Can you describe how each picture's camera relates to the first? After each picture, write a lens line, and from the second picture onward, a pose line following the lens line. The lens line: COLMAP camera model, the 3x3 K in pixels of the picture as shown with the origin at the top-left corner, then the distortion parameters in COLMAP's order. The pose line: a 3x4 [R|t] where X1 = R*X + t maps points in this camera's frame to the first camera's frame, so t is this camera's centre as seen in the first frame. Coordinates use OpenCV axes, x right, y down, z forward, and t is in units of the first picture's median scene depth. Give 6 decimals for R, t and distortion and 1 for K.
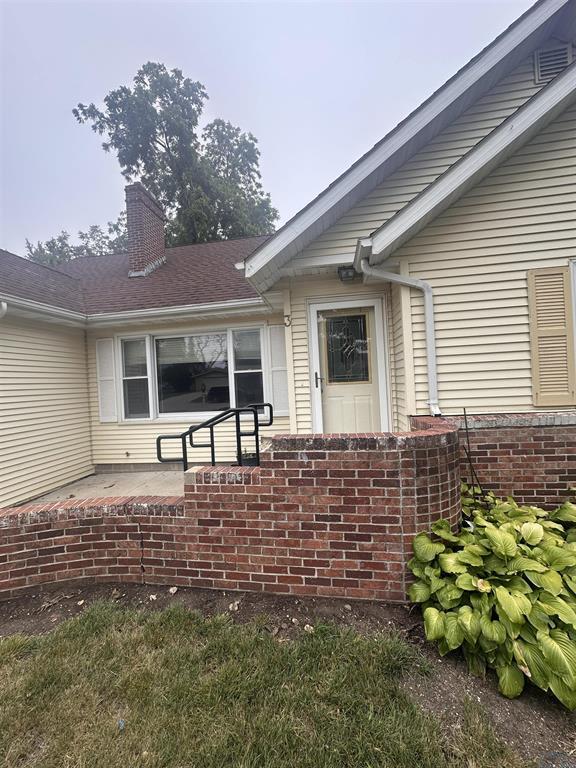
lens RADIAL K [[309.5, 0, 285.1], [0, 309.5, 384.5], [0, 0, 1]] dist [-0.009081, 0.000138]
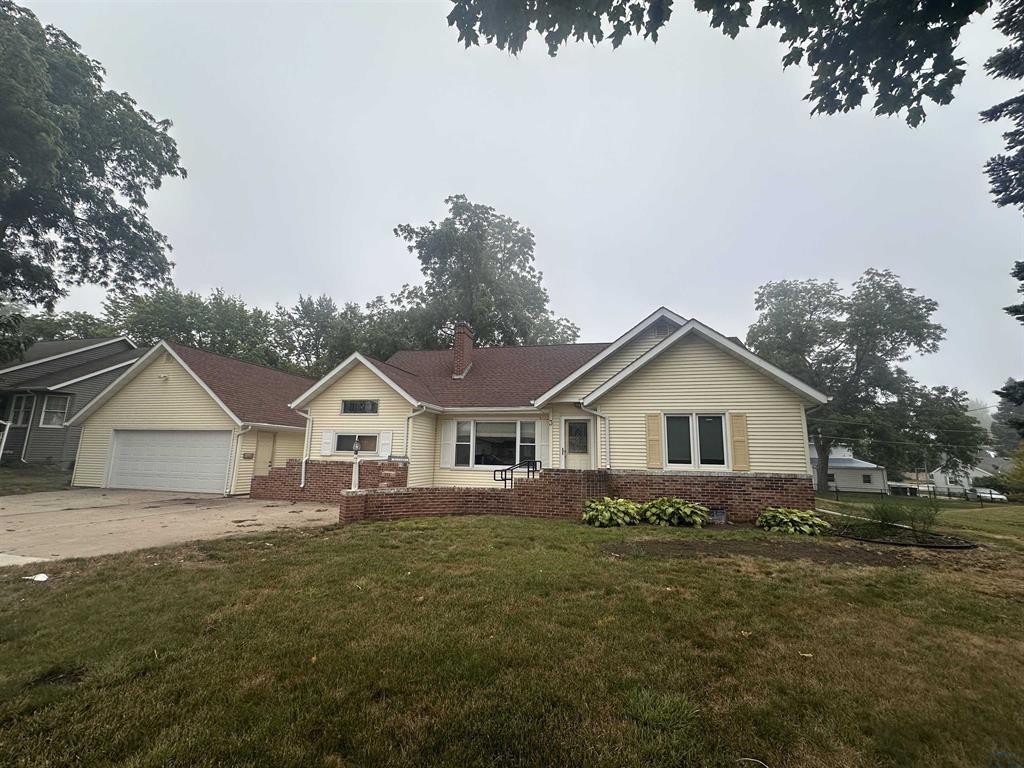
lens RADIAL K [[412.7, 0, 504.9], [0, 412.7, 383.0], [0, 0, 1]] dist [-0.009081, 0.000138]
pose [[0.992729, 0.053886, -0.107638, -0.010871], [-0.072138, 0.982166, -0.173626, 0.031456], [0.096362, 0.180128, 0.978912, -1.353696]]
